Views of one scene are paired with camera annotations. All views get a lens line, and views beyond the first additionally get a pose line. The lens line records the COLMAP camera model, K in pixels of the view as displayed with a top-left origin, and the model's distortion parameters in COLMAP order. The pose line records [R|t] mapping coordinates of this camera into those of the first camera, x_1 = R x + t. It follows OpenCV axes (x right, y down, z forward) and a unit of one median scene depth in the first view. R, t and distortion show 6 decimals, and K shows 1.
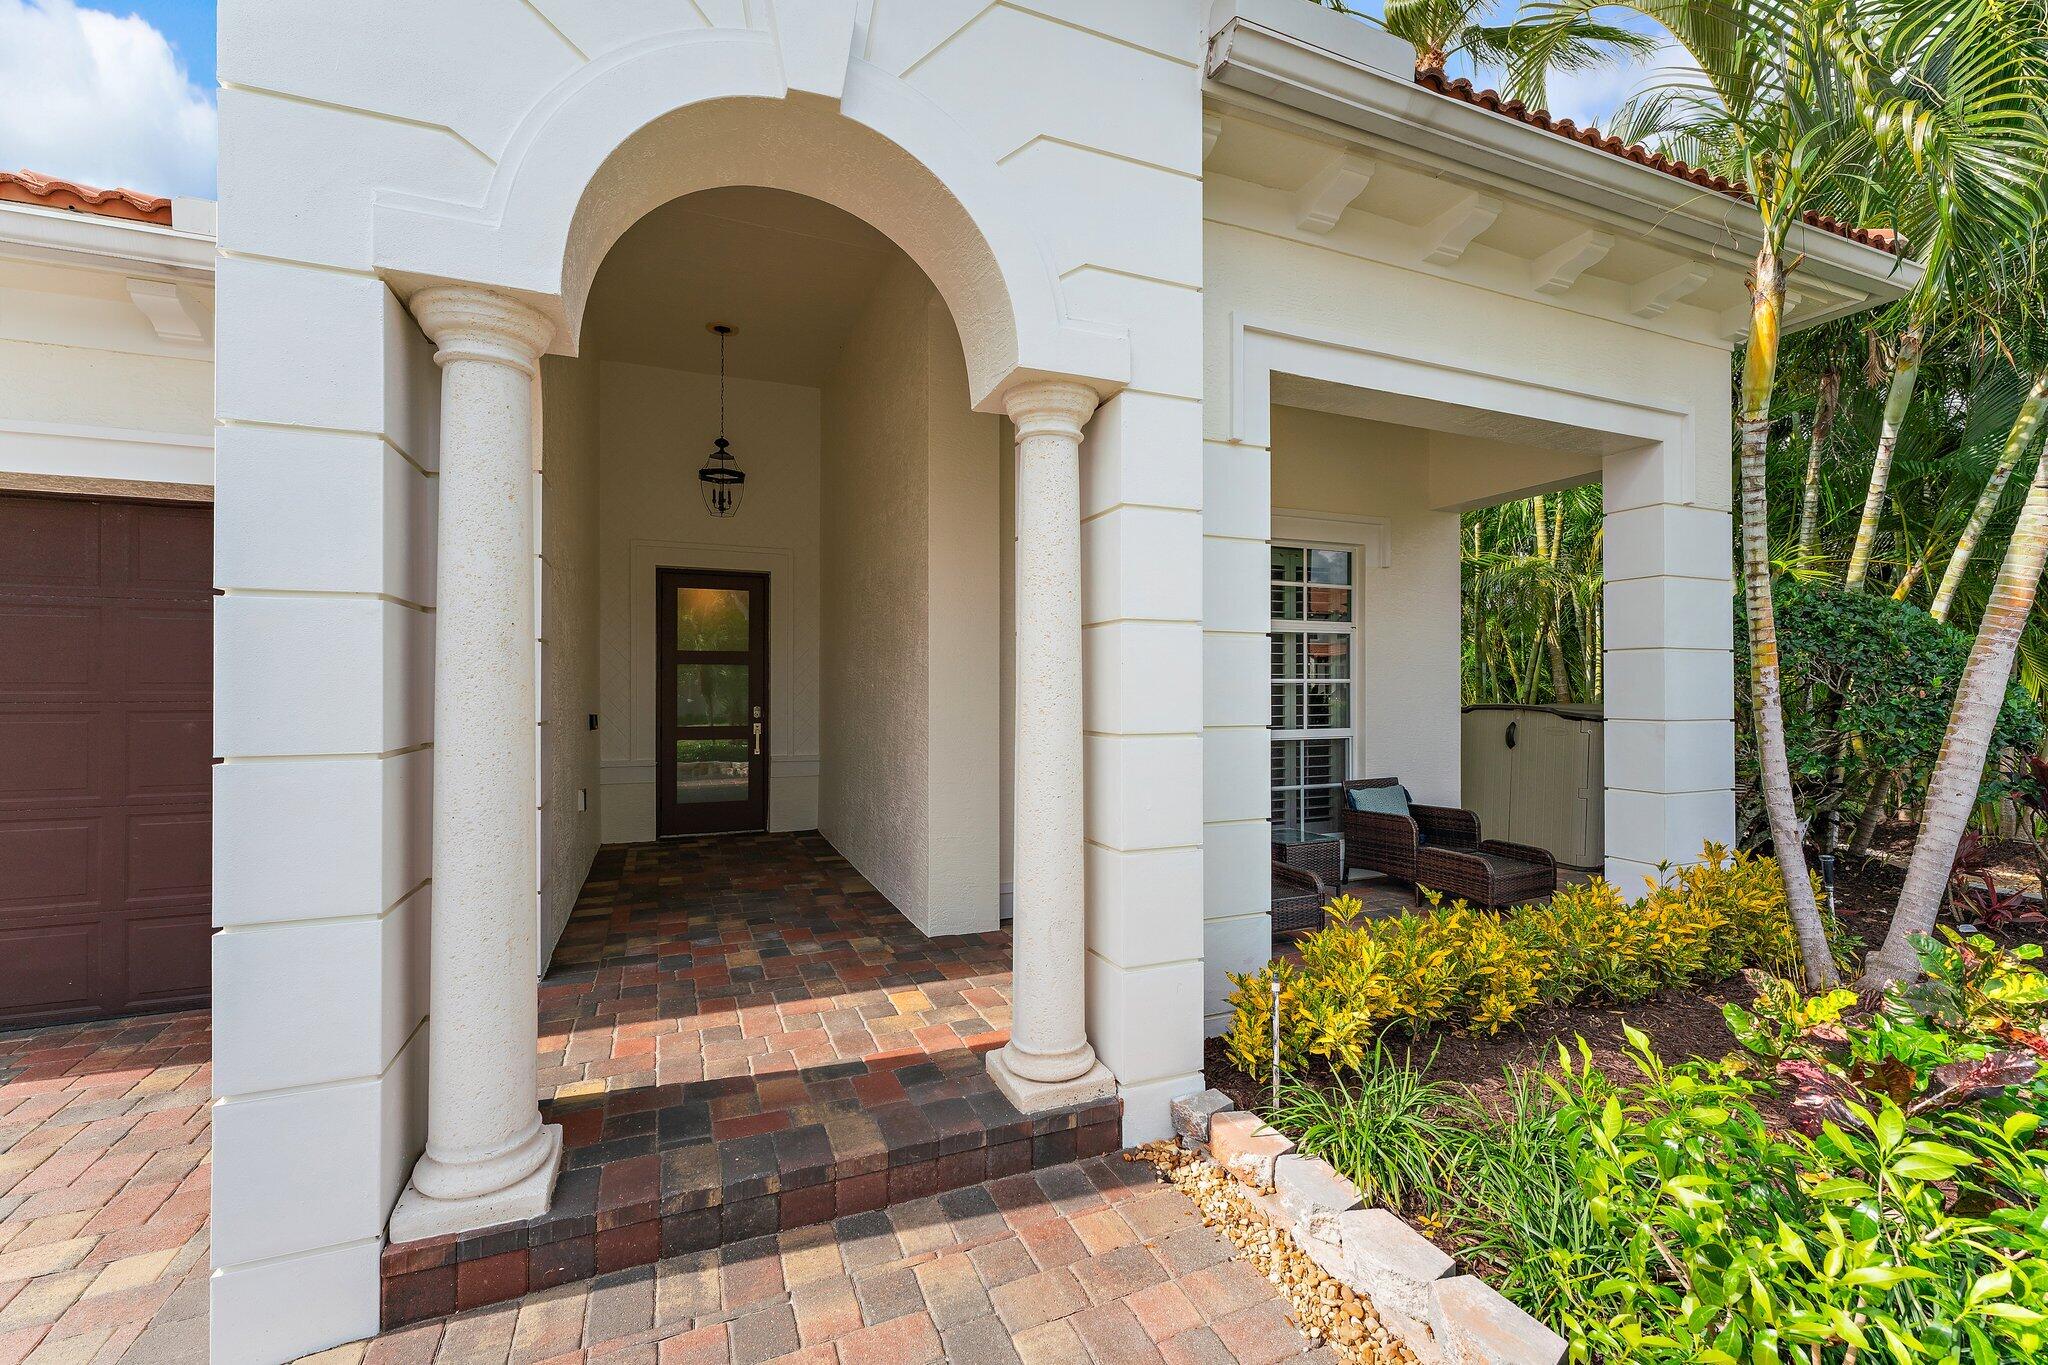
lens RADIAL K [[834.3, 0, 1017.6], [0, 834.3, 678.0], [0, 0, 1]] dist [0.000635, 0.000089]
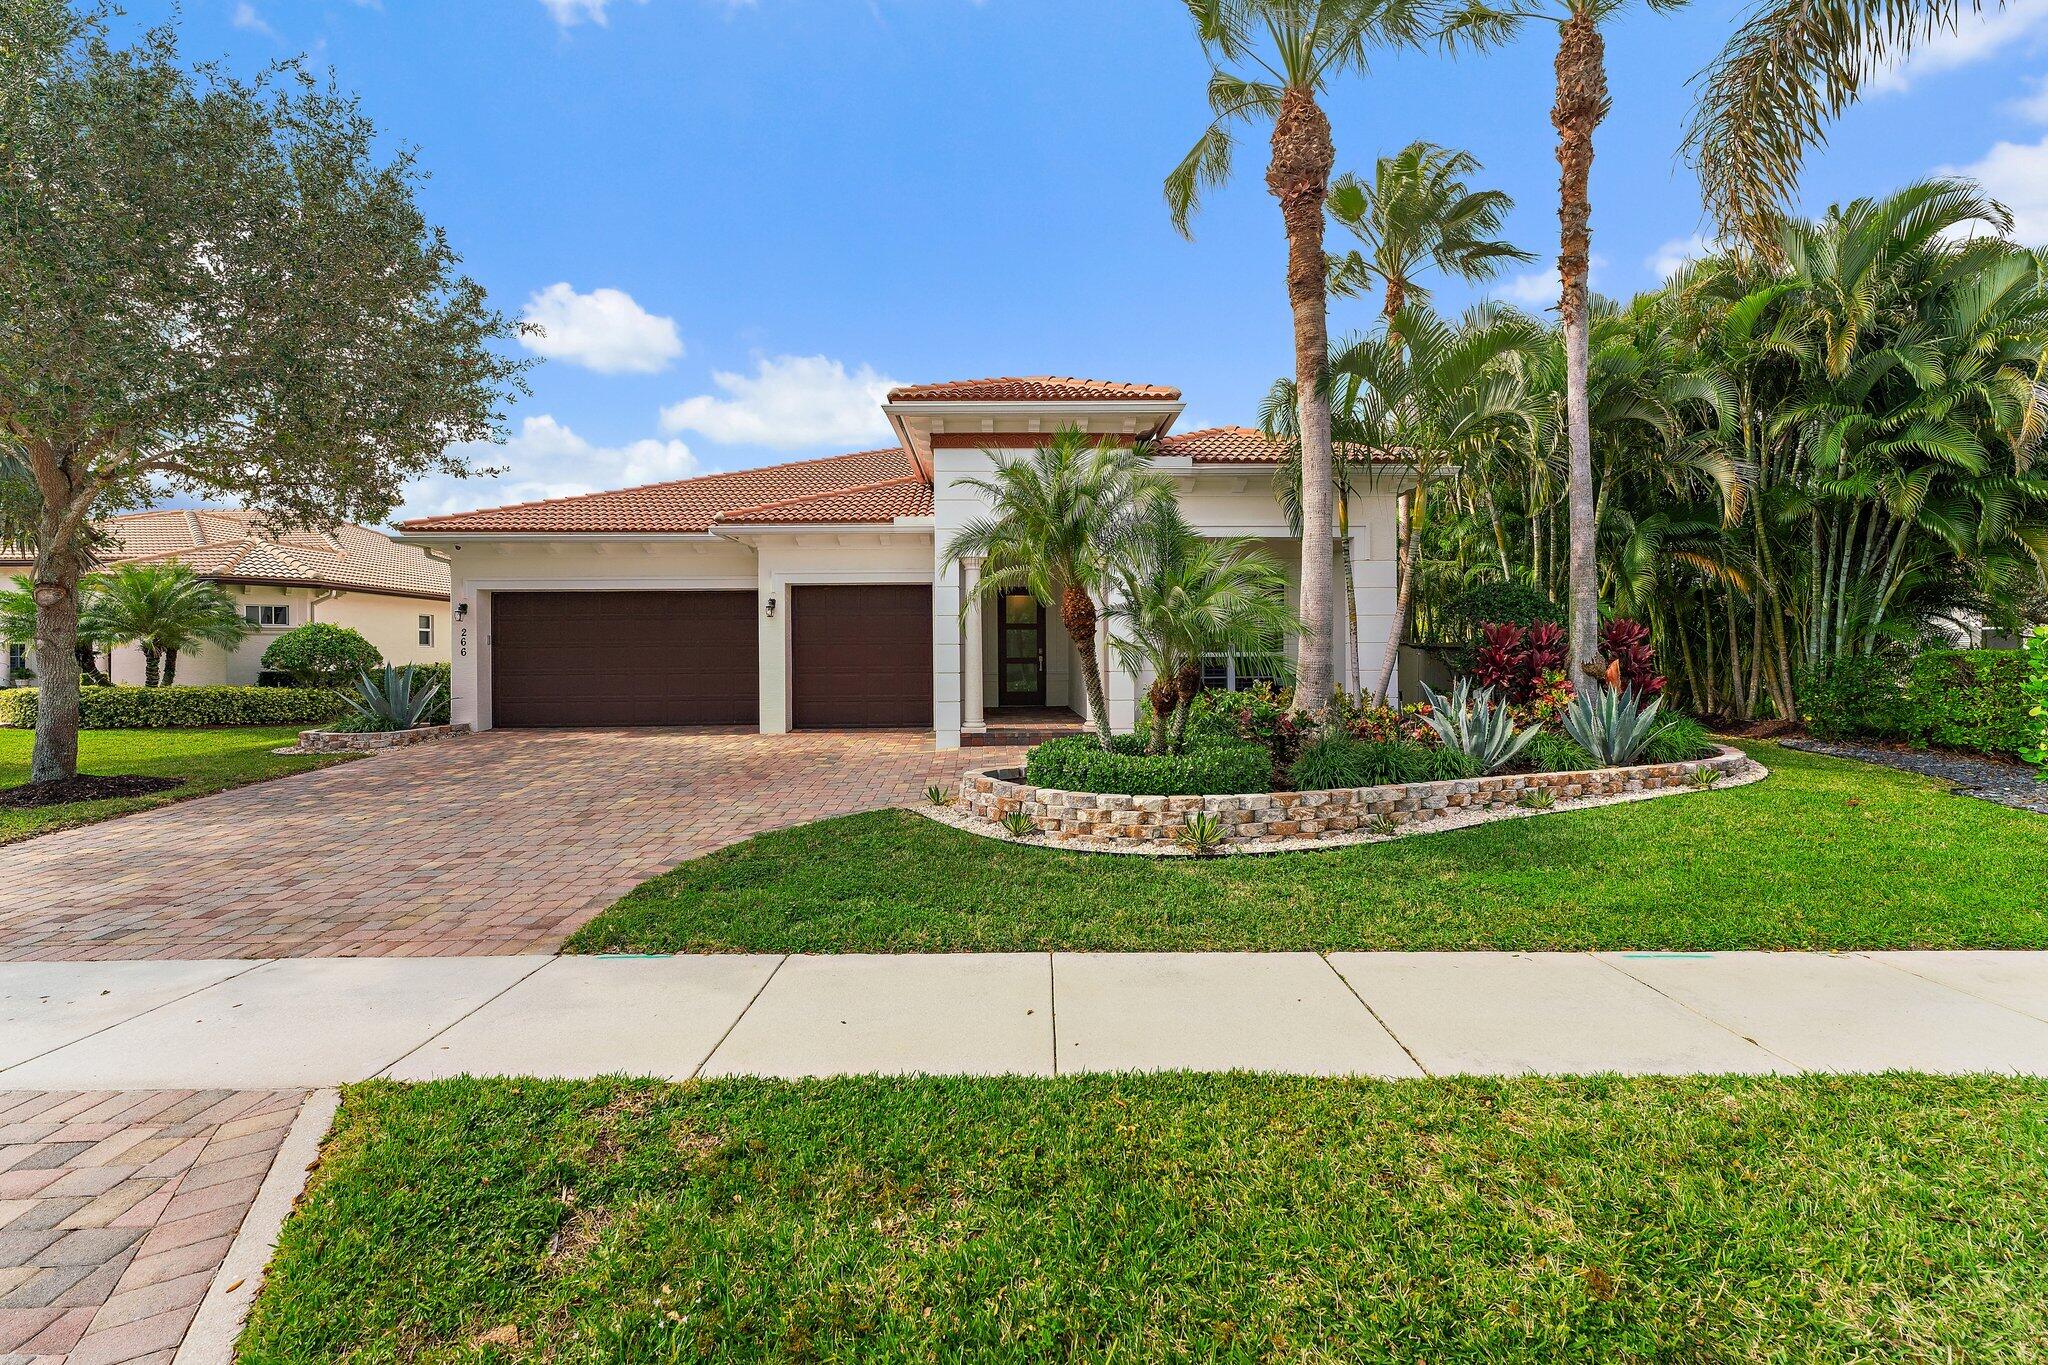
lens RADIAL K [[859.8, 0, 1034.9], [0, 859.8, 651.3], [0, 0, 1]] dist [0.001719, 0.000069]
pose [[0.940149, -0.005983, -0.340711, 1.120210], [0.007946, 0.999959, 0.004367, 0.082301], [0.340671, -0.006813, 0.940158, -2.846006]]
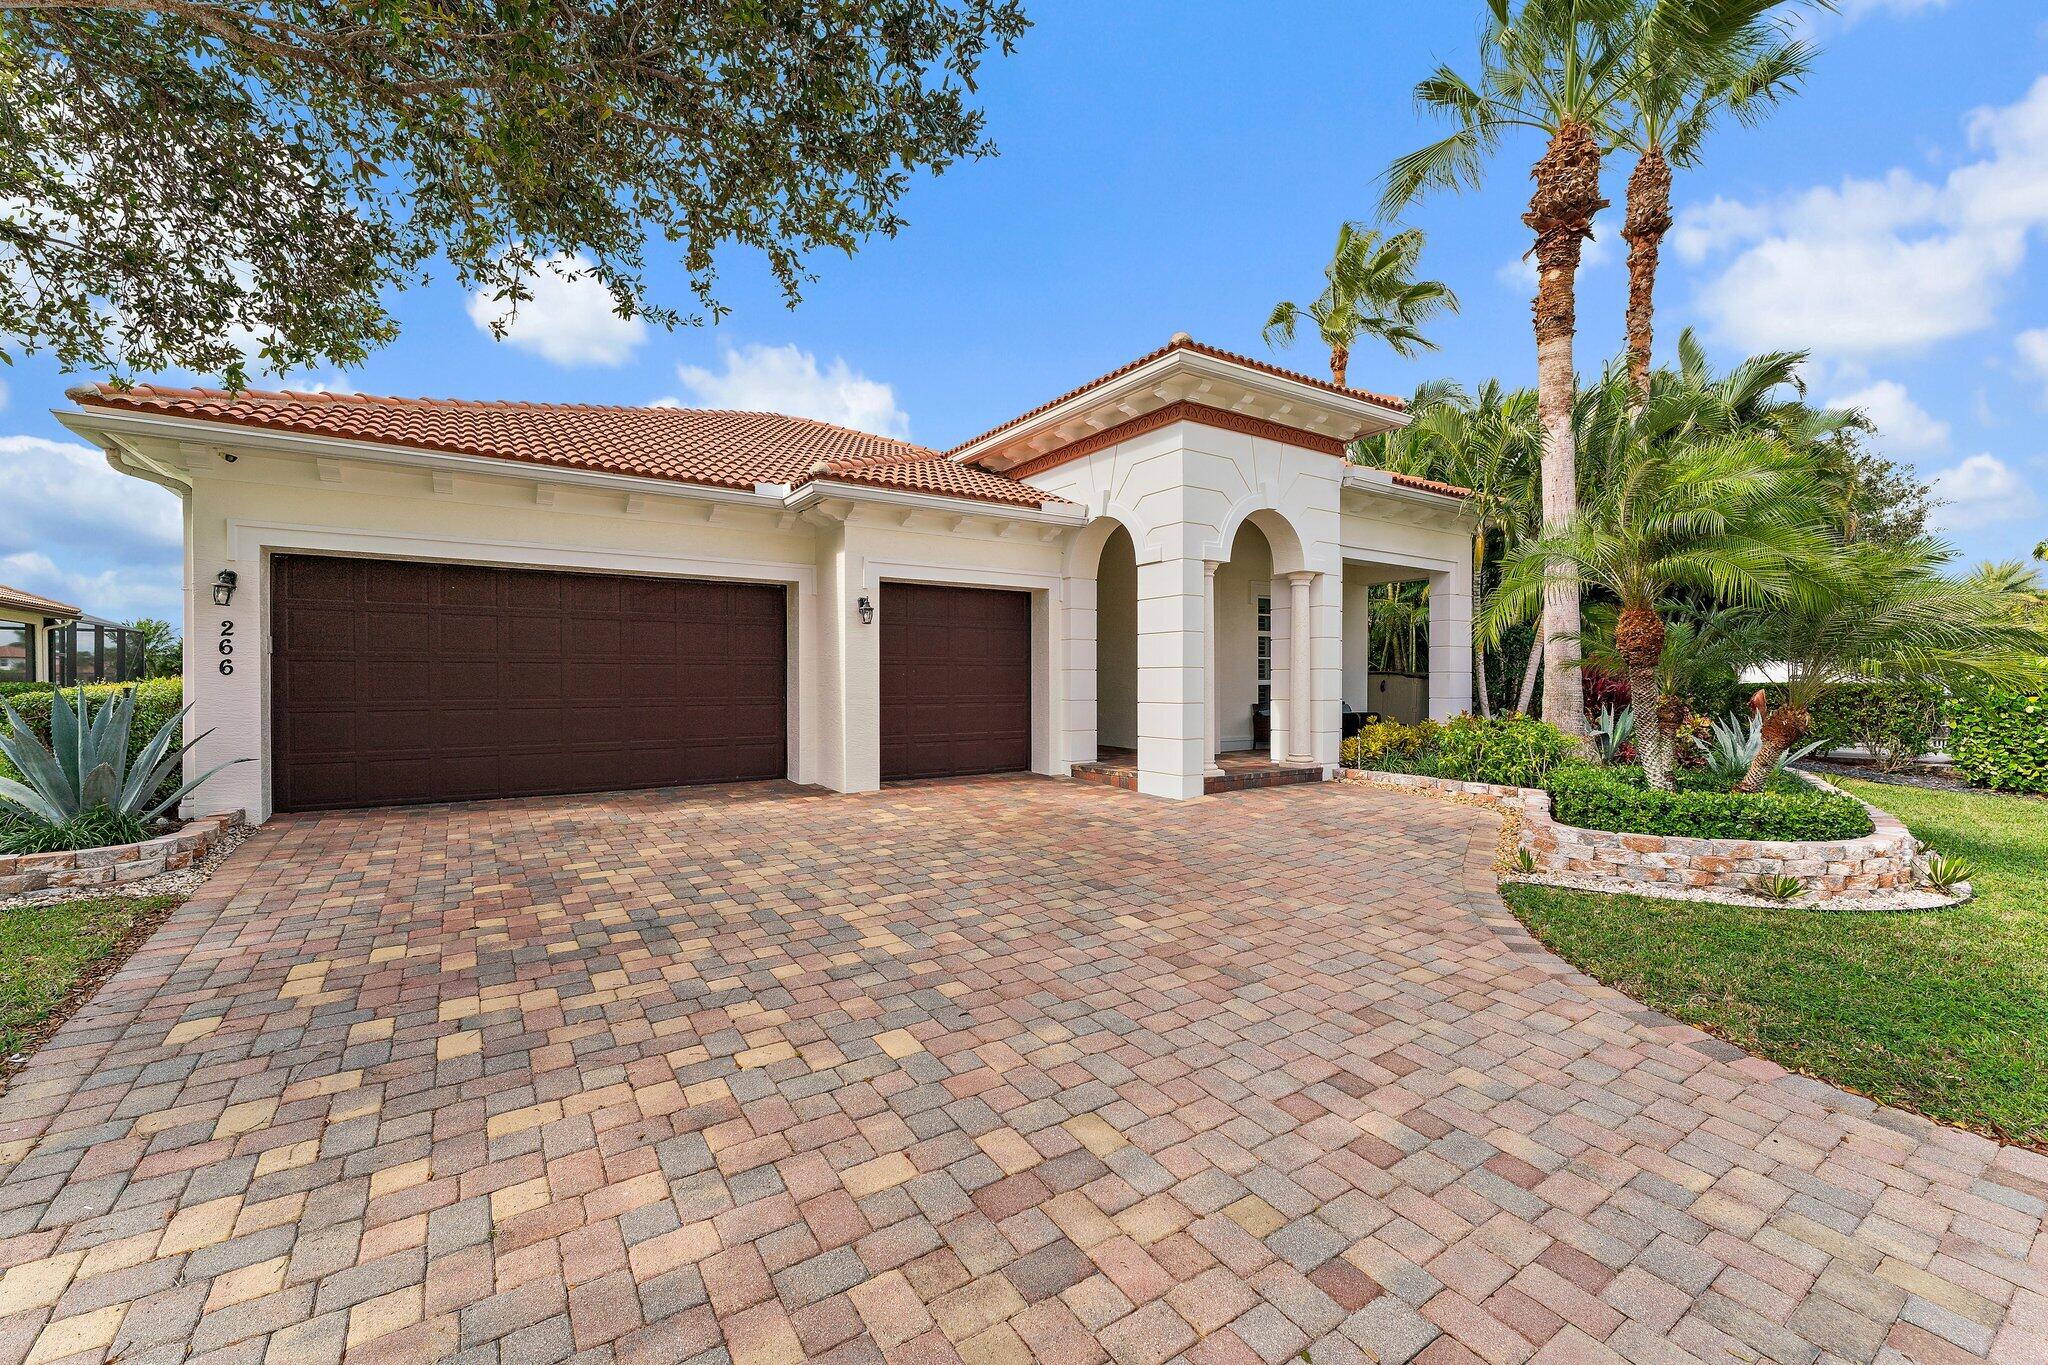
lens RADIAL K [[834.3, 0, 1017.6], [0, 834.3, 678.0], [0, 0, 1]] dist [0.000635, 0.000089]
pose [[0.979942, 0.003312, 0.199253, -1.789034], [-0.004919, 0.999959, 0.007571, 0.084720], [-0.199220, -0.008399, 0.979919, -2.162982]]
